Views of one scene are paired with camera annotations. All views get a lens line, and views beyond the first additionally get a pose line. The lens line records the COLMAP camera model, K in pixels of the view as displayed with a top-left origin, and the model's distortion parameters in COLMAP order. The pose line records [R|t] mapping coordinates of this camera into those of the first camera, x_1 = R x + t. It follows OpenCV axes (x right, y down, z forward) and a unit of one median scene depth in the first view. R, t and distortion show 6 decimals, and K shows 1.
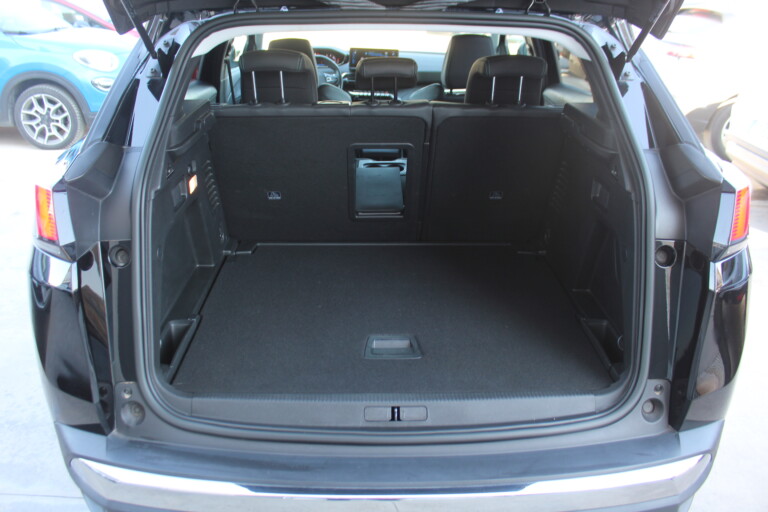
lens RADIAL K [[634.6, 0, 384.0], [0, 634.6, 256.0], [0, 0, 1]] dist [-0.158048, 0.143946]
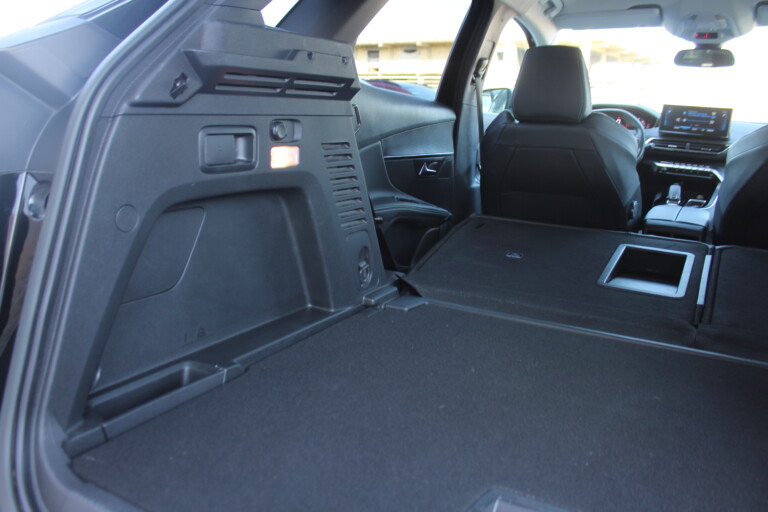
lens RADIAL K [[634.6, 0, 384.0], [0, 634.6, 256.0], [0, 0, 1]] dist [-0.158048, 0.143946]
pose [[0.857248, 0.135654, -0.496713, 0.124106], [-0.229835, 0.964047, -0.133376, 0.048470], [0.460762, 0.228499, 0.857605, 0.617607]]
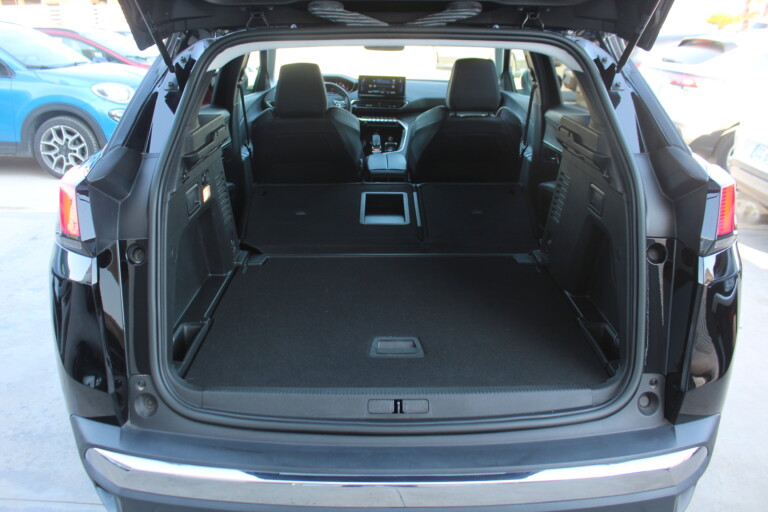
lens RADIAL K [[634.6, 0, 384.0], [0, 634.6, 256.0], [0, 0, 1]] dist [-0.158048, 0.143946]
pose [[0.999839, -0.002339, -0.017781, 0.012929], [0.001340, 0.998432, -0.055969, 0.057235], [0.017884, 0.055936, 0.998274, -0.045619]]
